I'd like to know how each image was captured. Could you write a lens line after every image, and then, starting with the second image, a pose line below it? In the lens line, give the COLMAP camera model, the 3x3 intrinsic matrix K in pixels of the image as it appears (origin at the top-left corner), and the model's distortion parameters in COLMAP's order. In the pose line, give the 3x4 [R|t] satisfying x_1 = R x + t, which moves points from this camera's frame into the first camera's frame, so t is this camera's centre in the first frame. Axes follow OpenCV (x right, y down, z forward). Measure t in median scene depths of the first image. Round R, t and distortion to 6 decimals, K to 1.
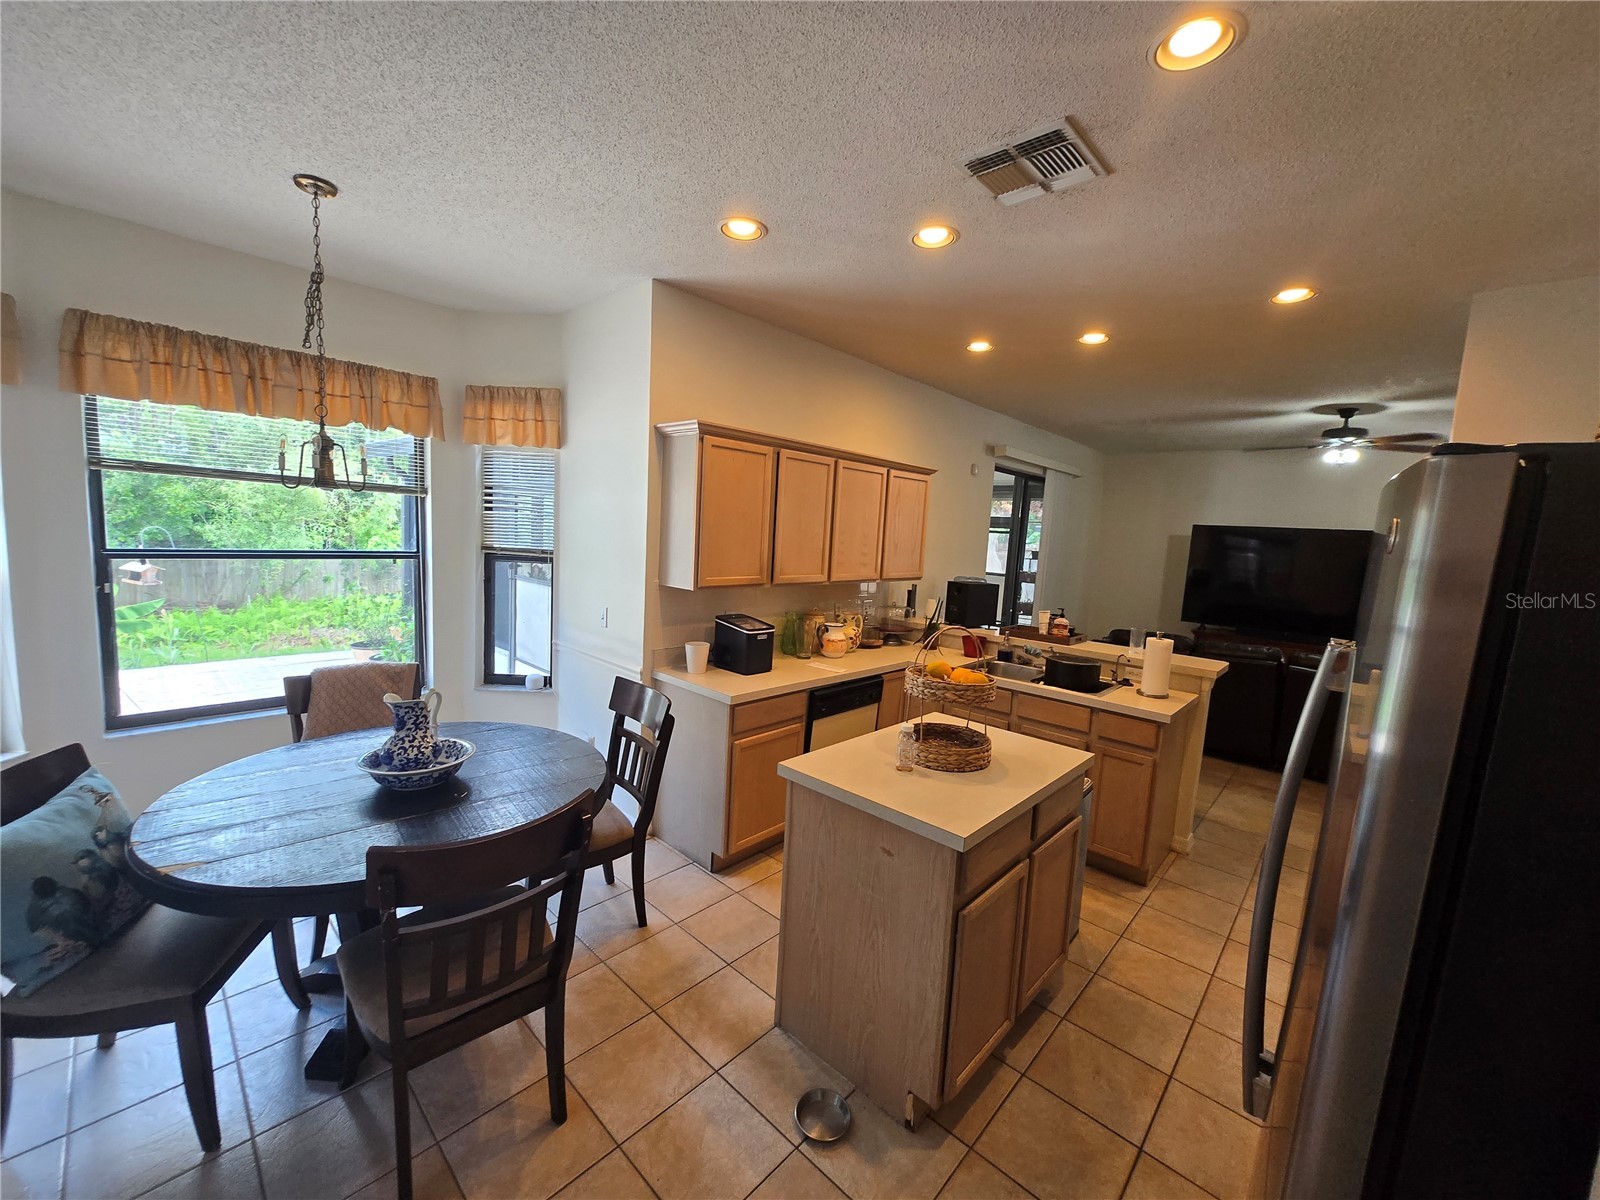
lens RADIAL K [[631.3, 0, 797.9], [0, 631.3, 592.3], [0, 0, 1]] dist [-0.003343, 0.000264]
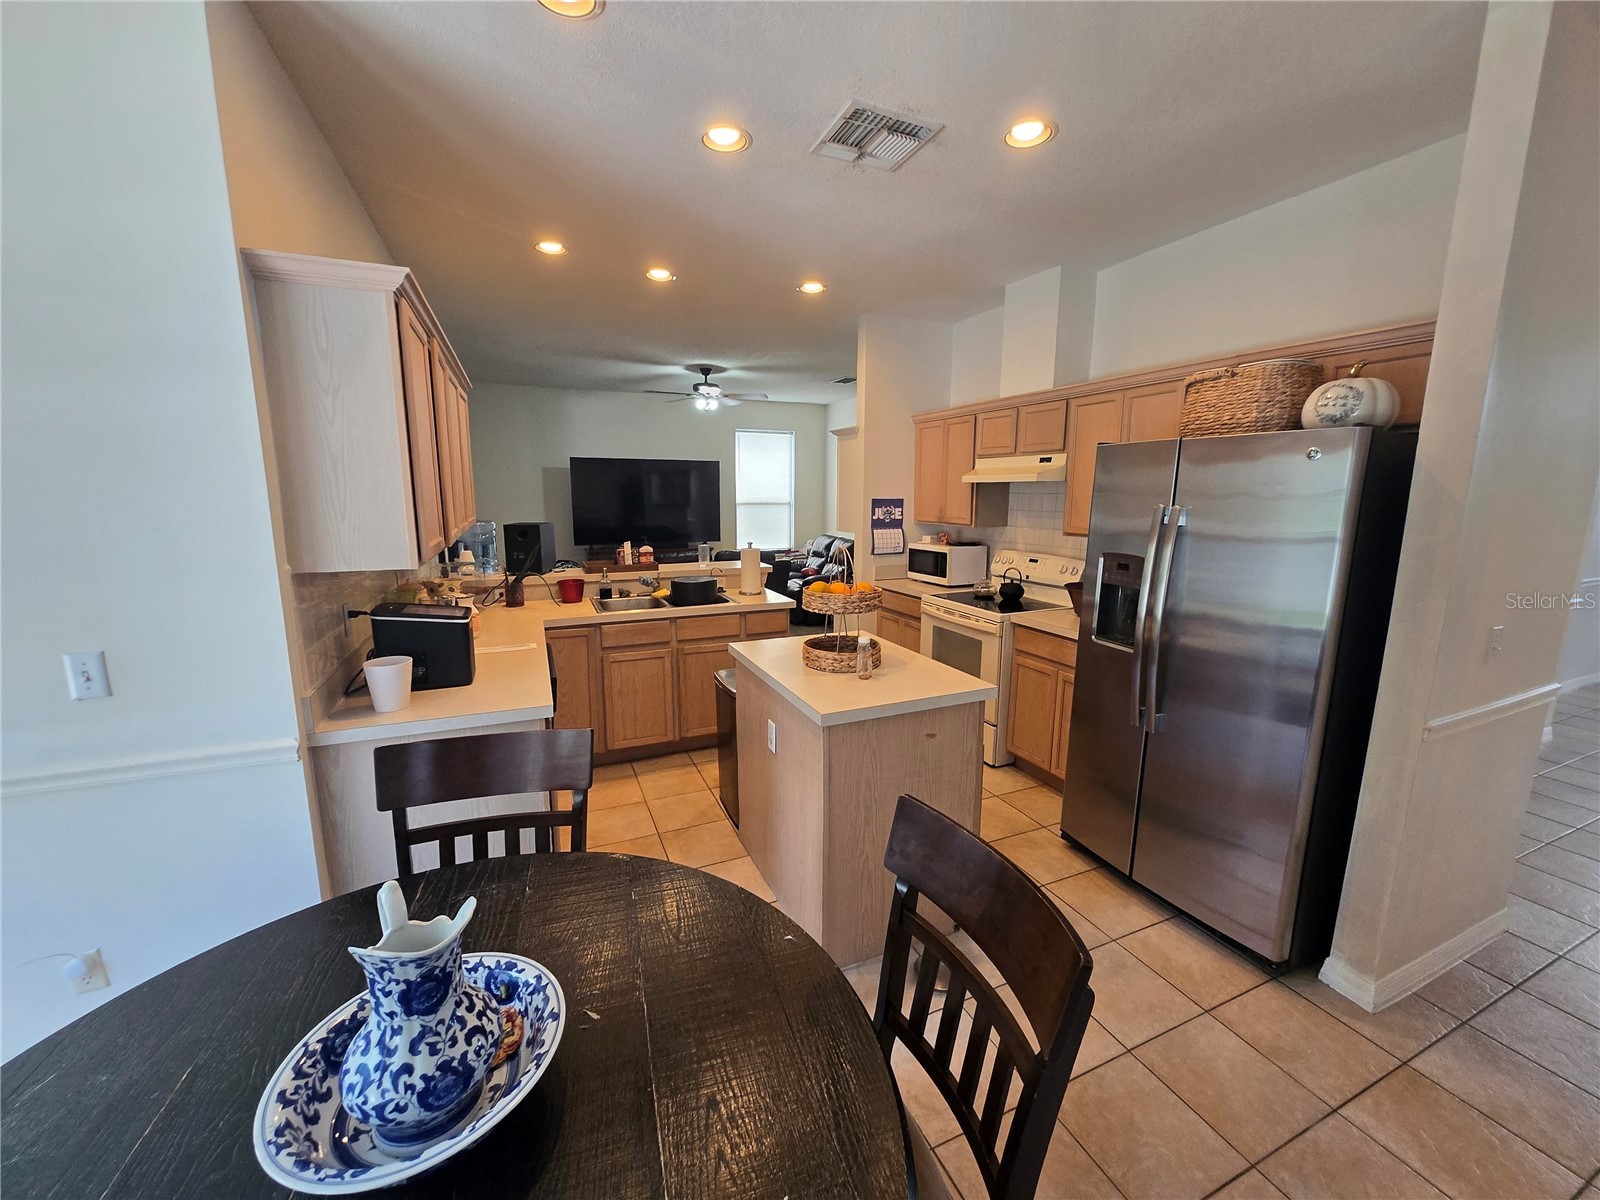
lens RADIAL K [[623.5, 0, 802.2], [0, 623.5, 592.7], [0, 0, 1]] dist [-0.006550, -0.000002]
pose [[0.406548, -0.200744, 0.891303, -0.604990], [0.107689, 0.979291, 0.171442, -0.047565], [-0.907261, 0.026284, 0.419746, 0.468175]]
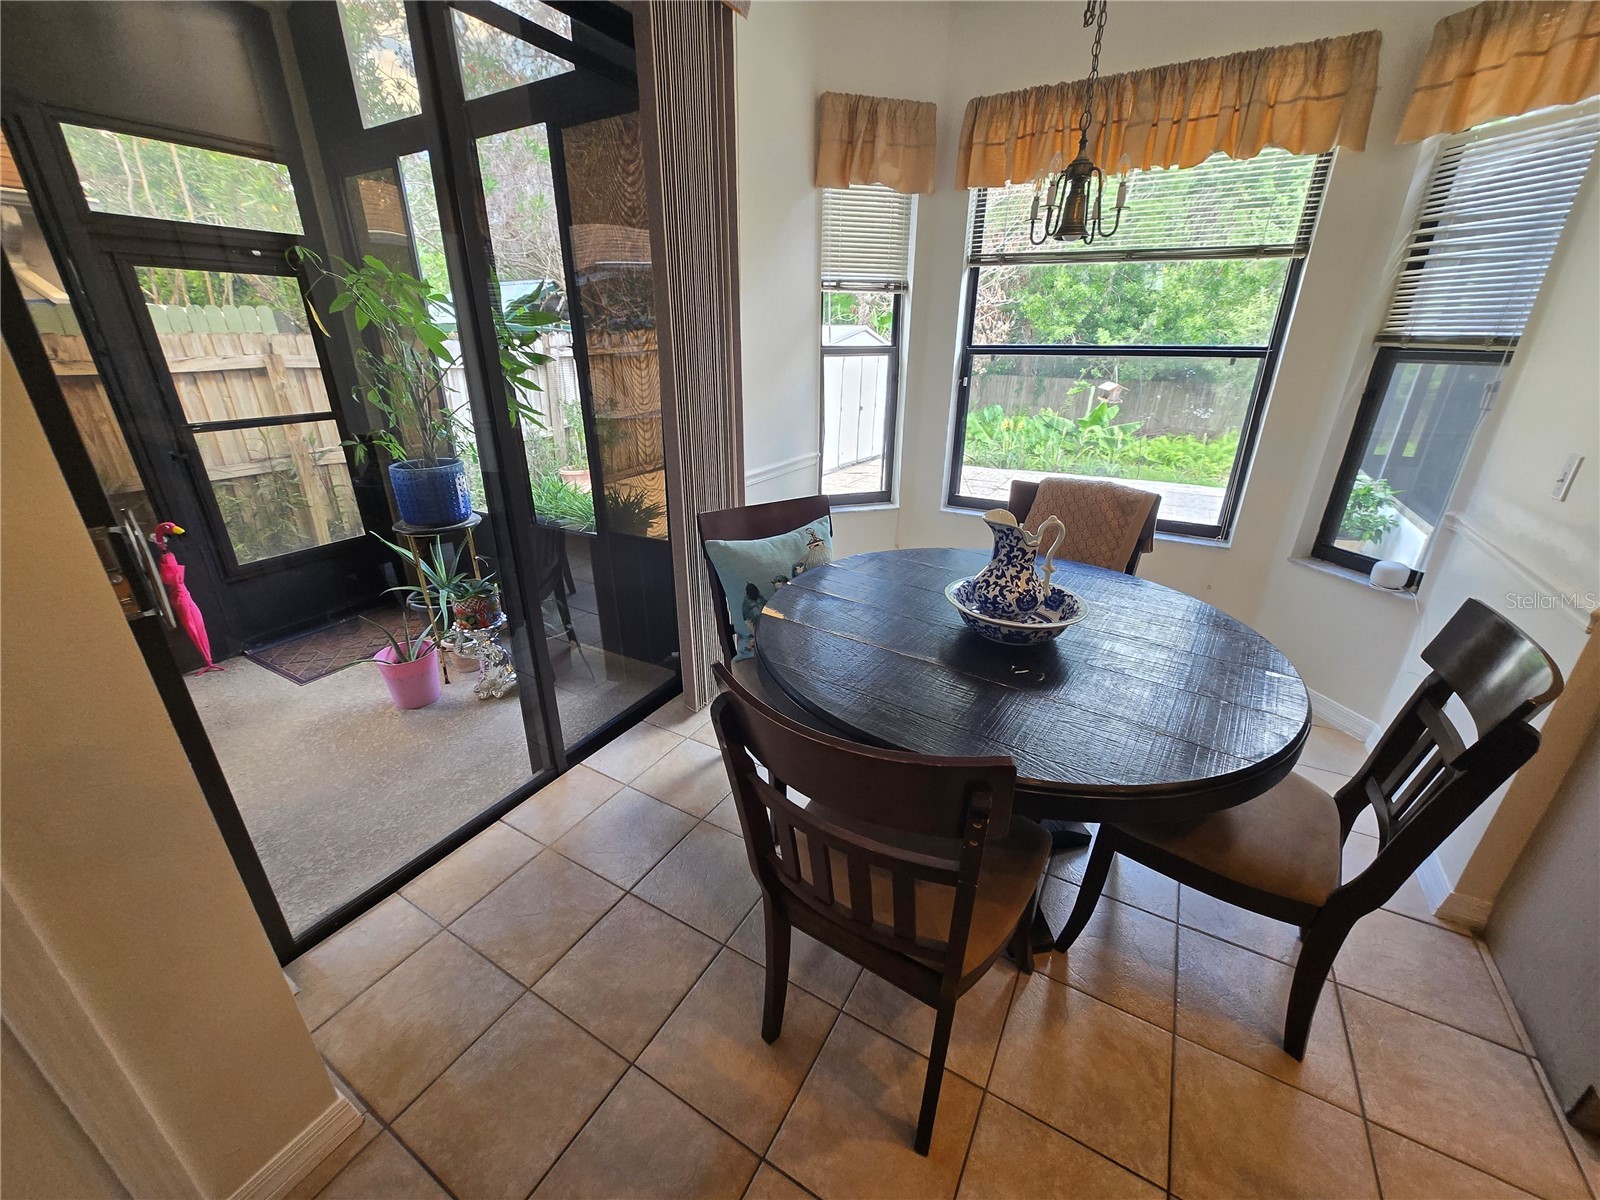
lens RADIAL K [[636.4, 0, 794.2], [0, 636.4, 597.6], [0, 0, 1]] dist [-0.006769, 0.000256]
pose [[0.213095, 0.321923, -0.922473, 0.028955], [-0.084833, 0.946689, 0.310777, 0.033237], [0.973342, 0.012031, 0.229044, 0.433753]]
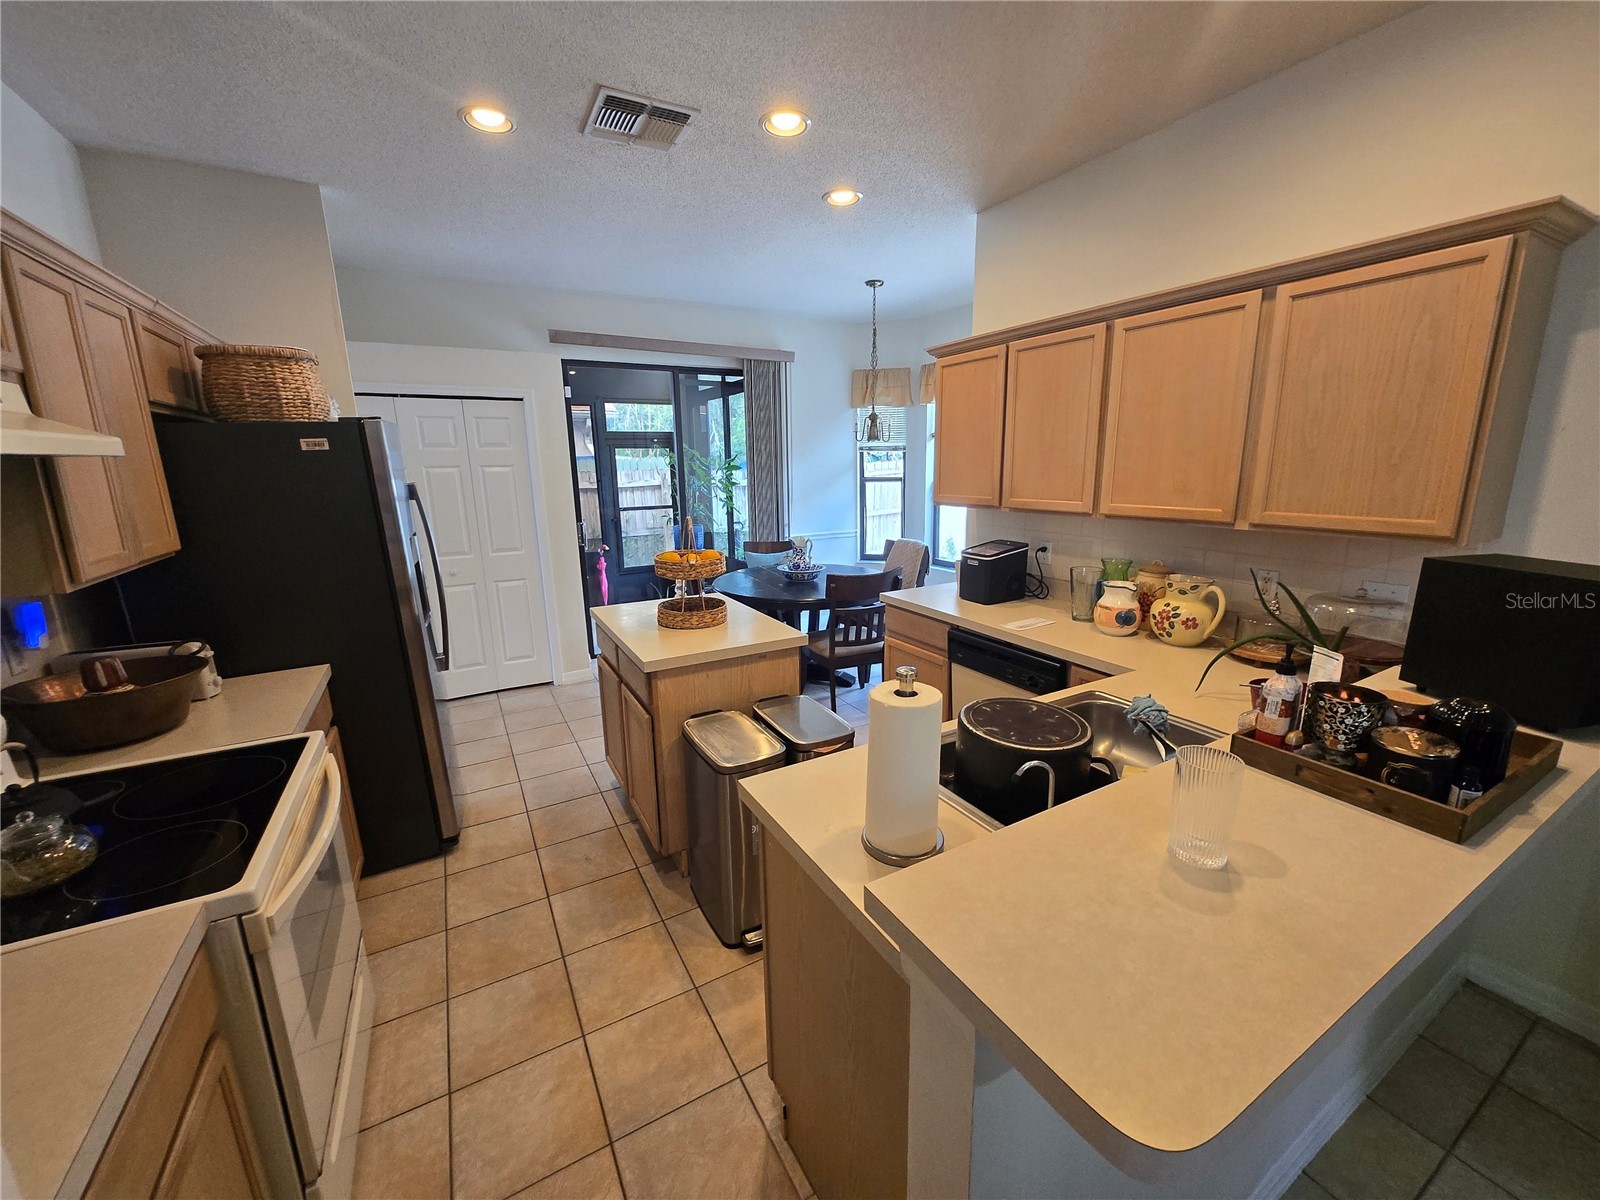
lens RADIAL K [[623.5, 0, 802.2], [0, 623.5, 592.7], [0, 0, 1]] dist [-0.006550, -0.000002]
pose [[-0.300277, 0.152960, -0.941508, 1.038341], [-0.092036, 0.977807, 0.188210, -0.040101], [0.949401, 0.143168, -0.279535, 1.204624]]
